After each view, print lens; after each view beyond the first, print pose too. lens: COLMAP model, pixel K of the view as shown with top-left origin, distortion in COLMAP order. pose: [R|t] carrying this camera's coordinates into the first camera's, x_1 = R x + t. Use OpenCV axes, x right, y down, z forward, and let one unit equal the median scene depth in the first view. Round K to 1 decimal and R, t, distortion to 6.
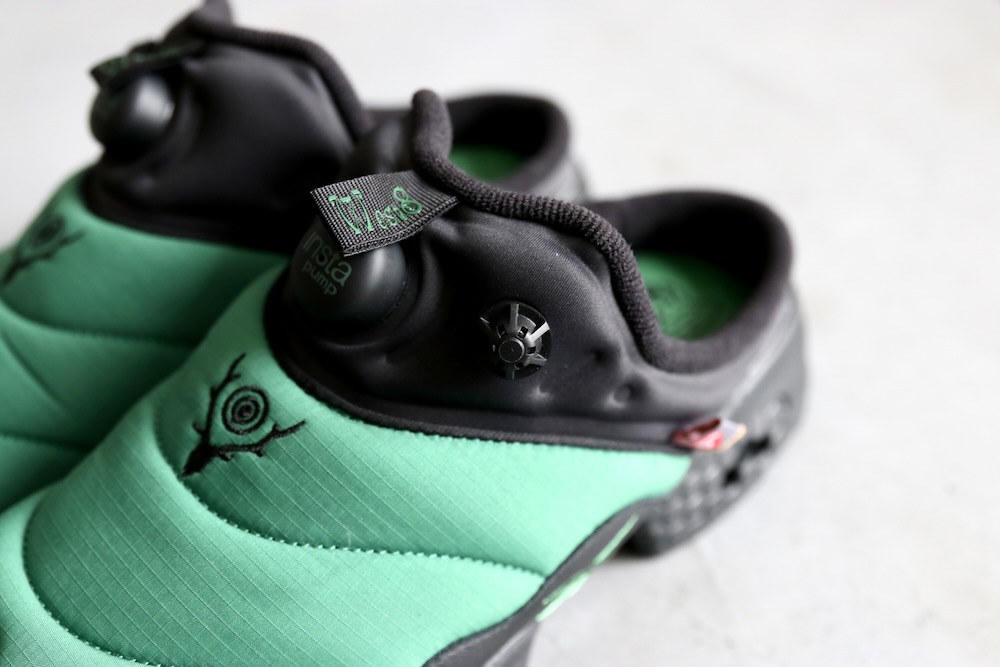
lens RADIAL K [[1316.0, 0, 500.0], [0, 1316.0, 333.5], [0, 0, 1]] dist [-0.015484, -0.010790]
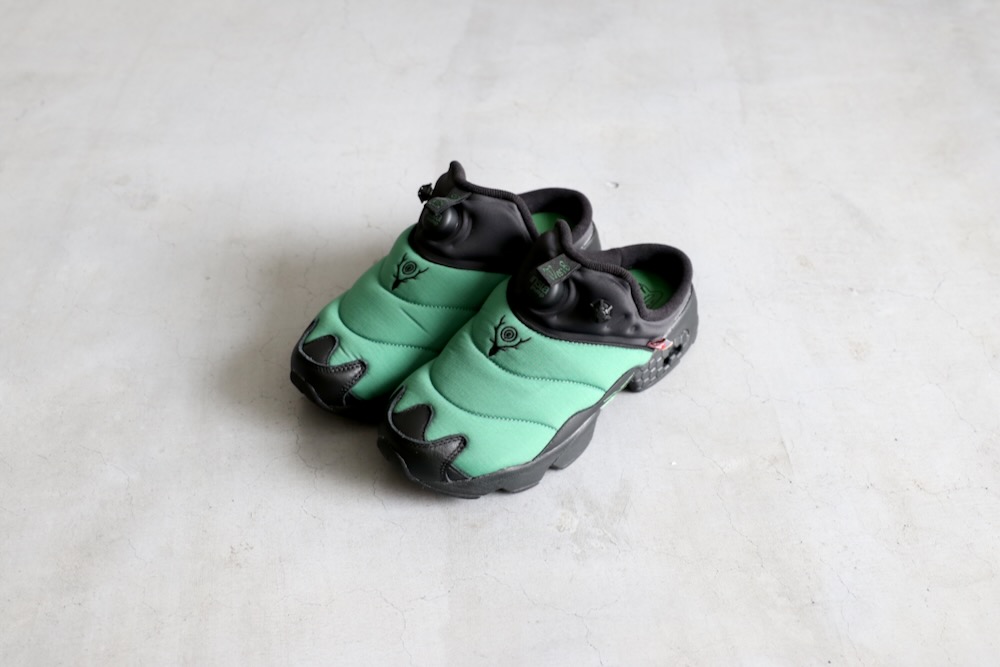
lens RADIAL K [[1084.4, 0, 501.7], [0, 1084.4, 349.3], [0, 0, 1]] dist [-0.107883, 0.058066]
pose [[0.999246, -0.005122, 0.038486, -0.296938], [0.002746, 0.998100, 0.061559, -0.058603], [-0.038728, -0.061407, 0.997361, -1.424768]]
